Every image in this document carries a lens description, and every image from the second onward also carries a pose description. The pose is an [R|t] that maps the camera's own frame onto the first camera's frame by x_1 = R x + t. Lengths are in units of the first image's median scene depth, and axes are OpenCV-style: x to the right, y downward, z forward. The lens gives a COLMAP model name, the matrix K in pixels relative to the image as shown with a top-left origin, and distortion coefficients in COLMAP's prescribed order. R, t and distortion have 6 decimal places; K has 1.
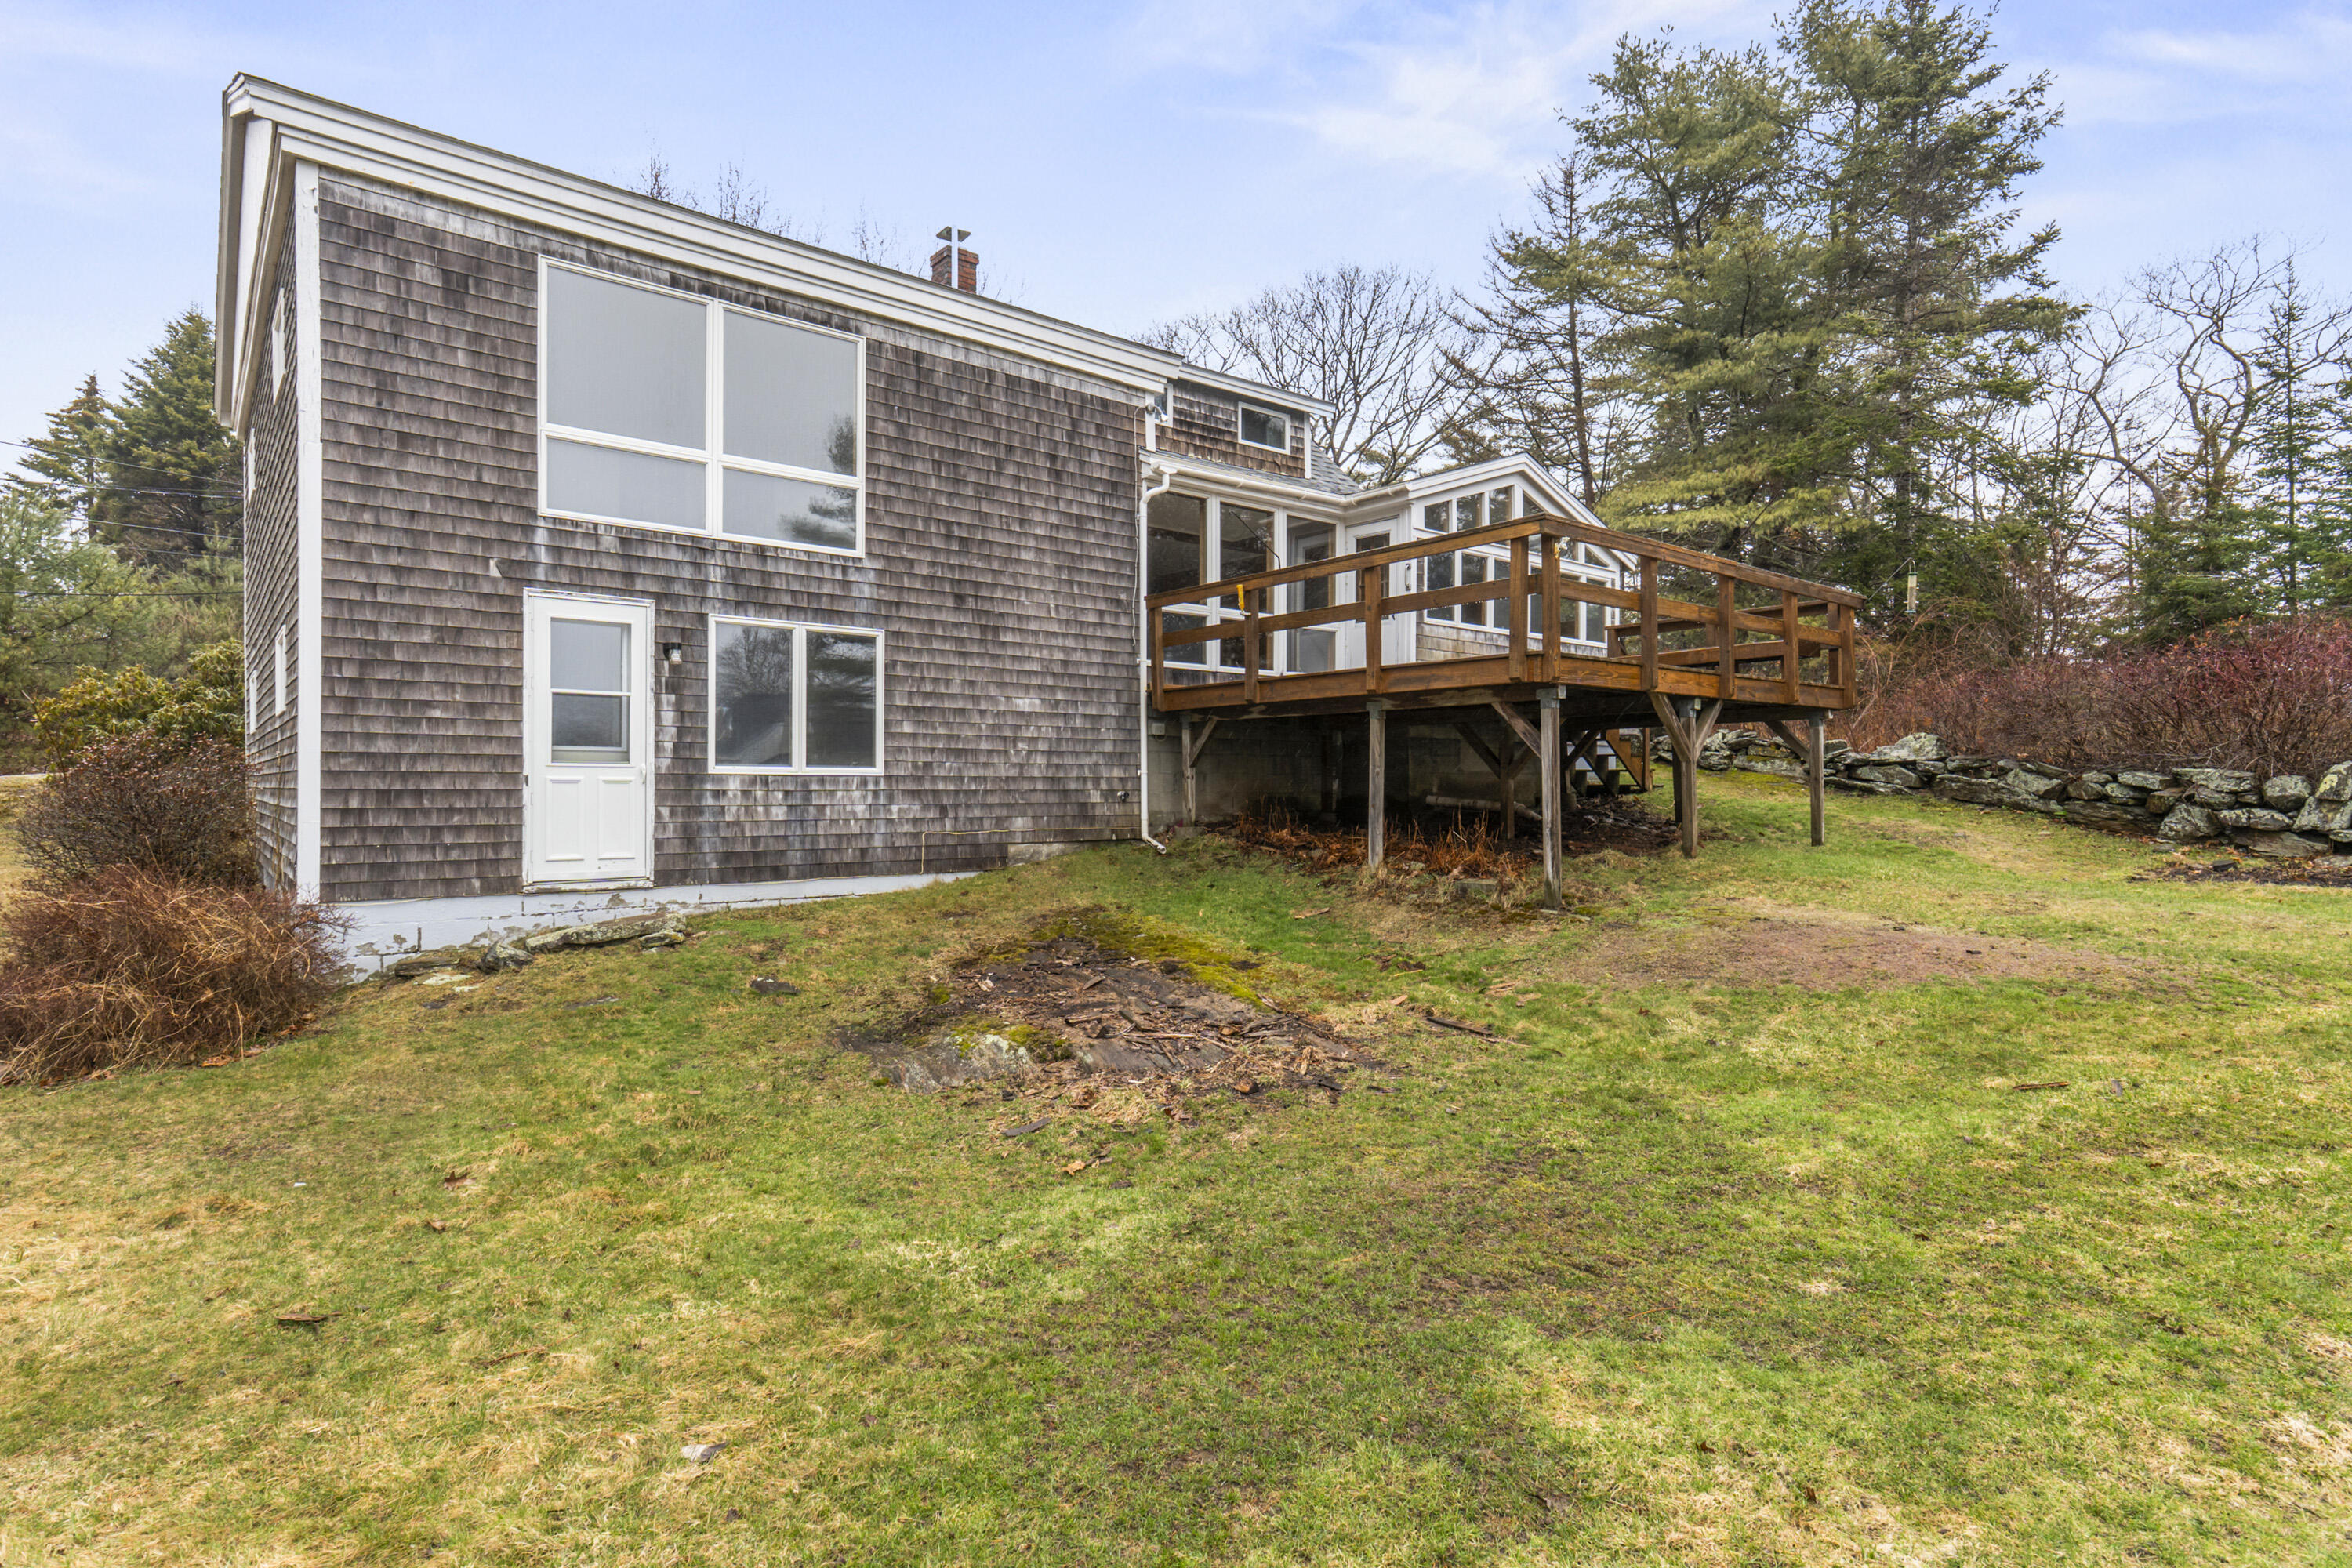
lens RADIAL K [[1166.1, 0, 1147.5], [0, 1166.1, 782.8], [0, 0, 1]] dist [-0.003096, 0.000458]
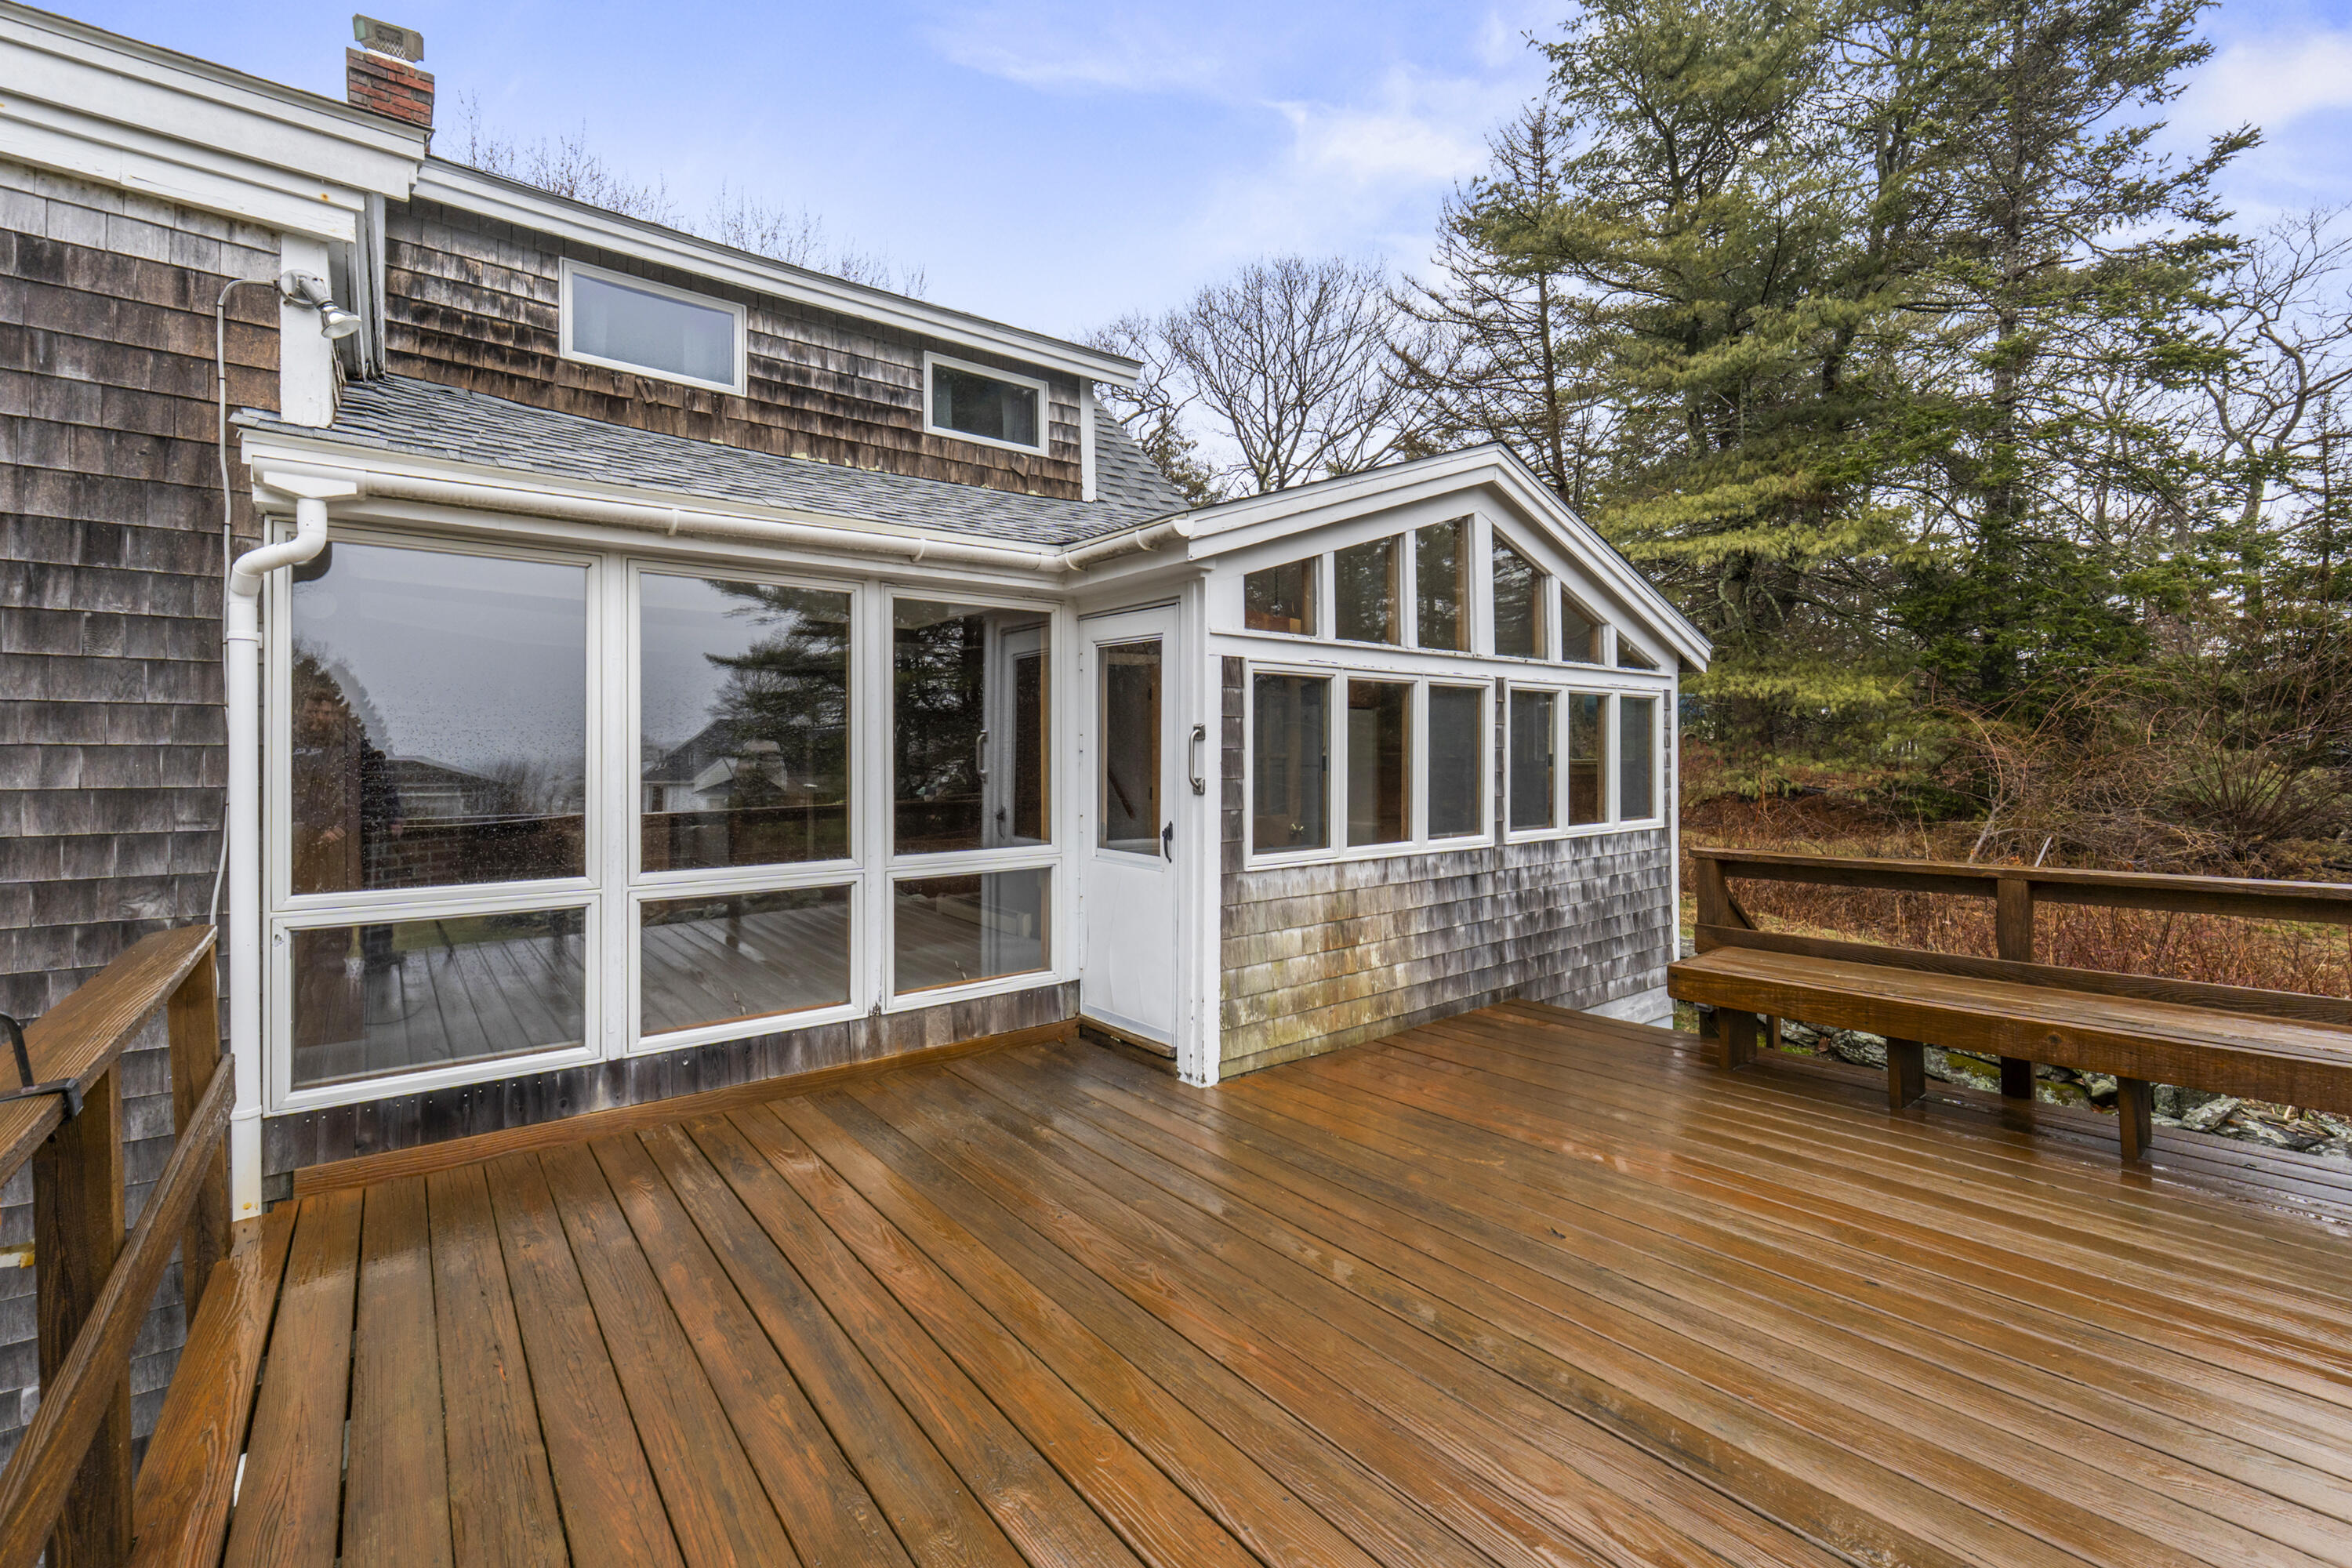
lens RADIAL K [[998.1, 0, 1165.4], [0, 998.1, 752.9], [0, 0, 1]] dist [0.002006, -0.000617]
pose [[0.999963, -0.008571, 0.000307, 0.236135], [0.008572, 0.999958, -0.003317, -0.197591], [-0.000279, 0.003319, 0.999994, 0.745207]]
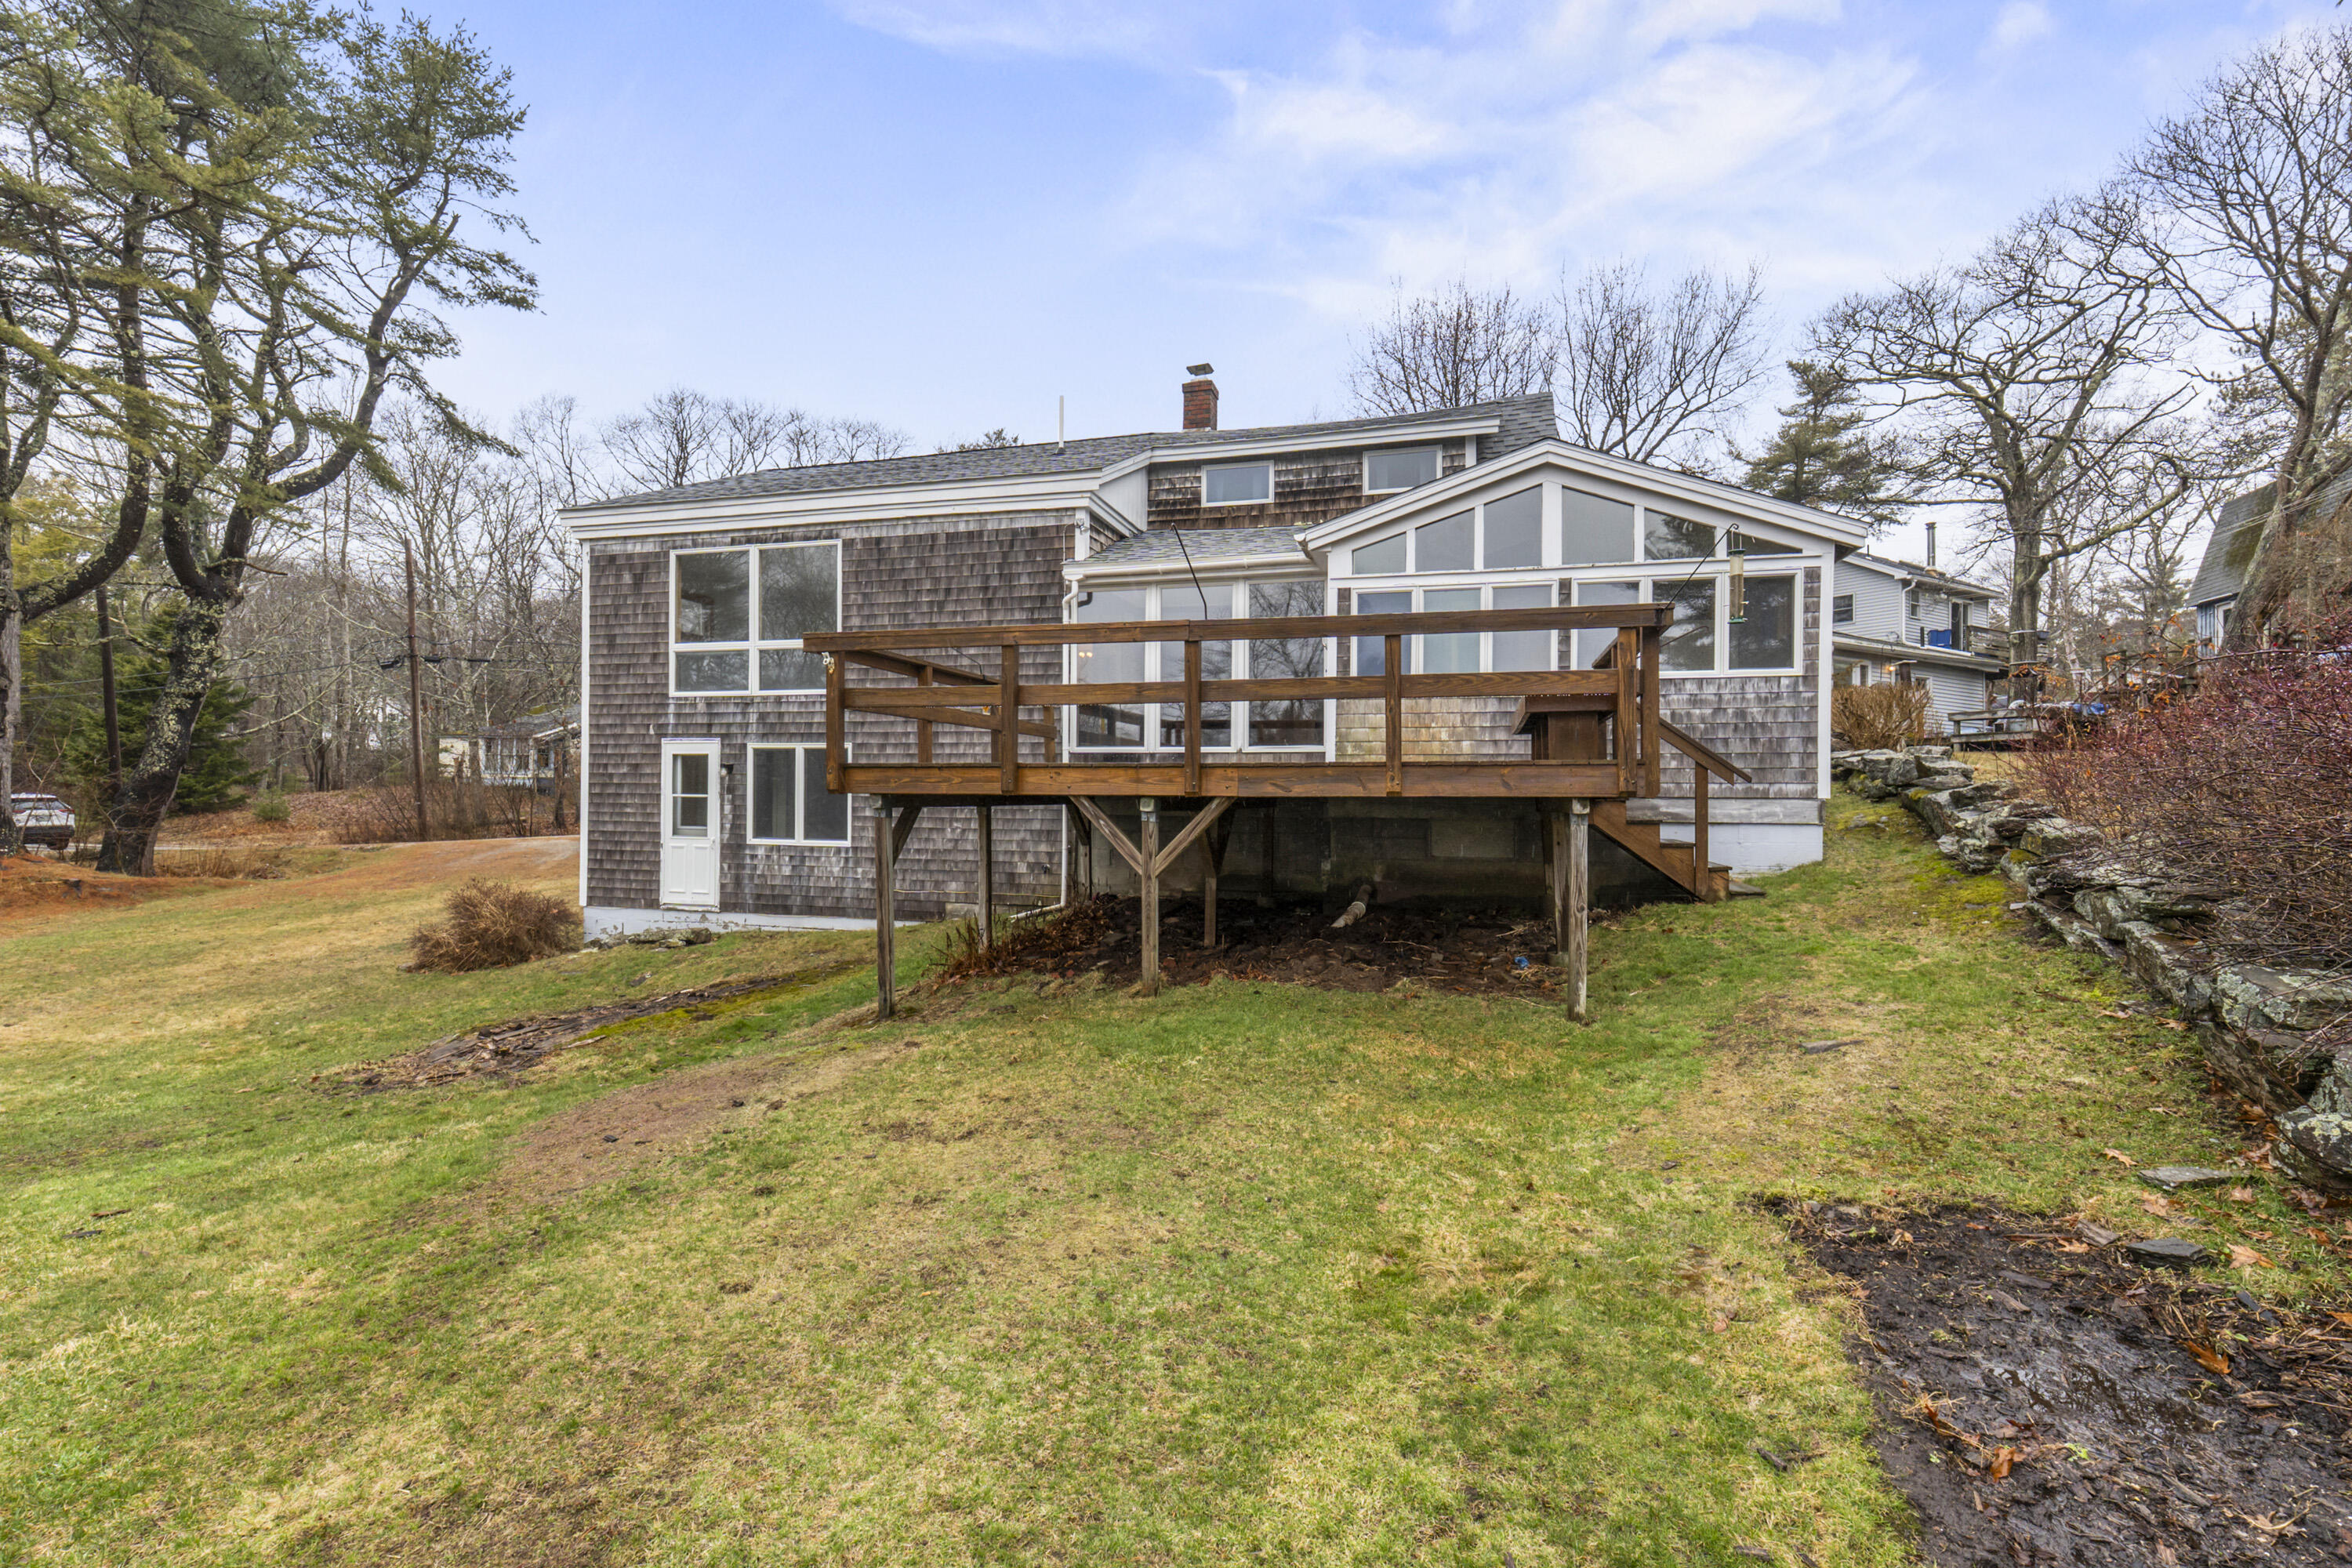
lens RADIAL K [[1027.9, 0, 1184.0], [0, 1027.9, 785.5], [0, 0, 1]] dist [0.000752, -0.000551]
pose [[0.594723, -0.001803, -0.803929, 0.869947], [-0.004507, 0.999974, -0.005577, -0.064690], [0.803918, 0.006940, 0.594700, 0.503758]]
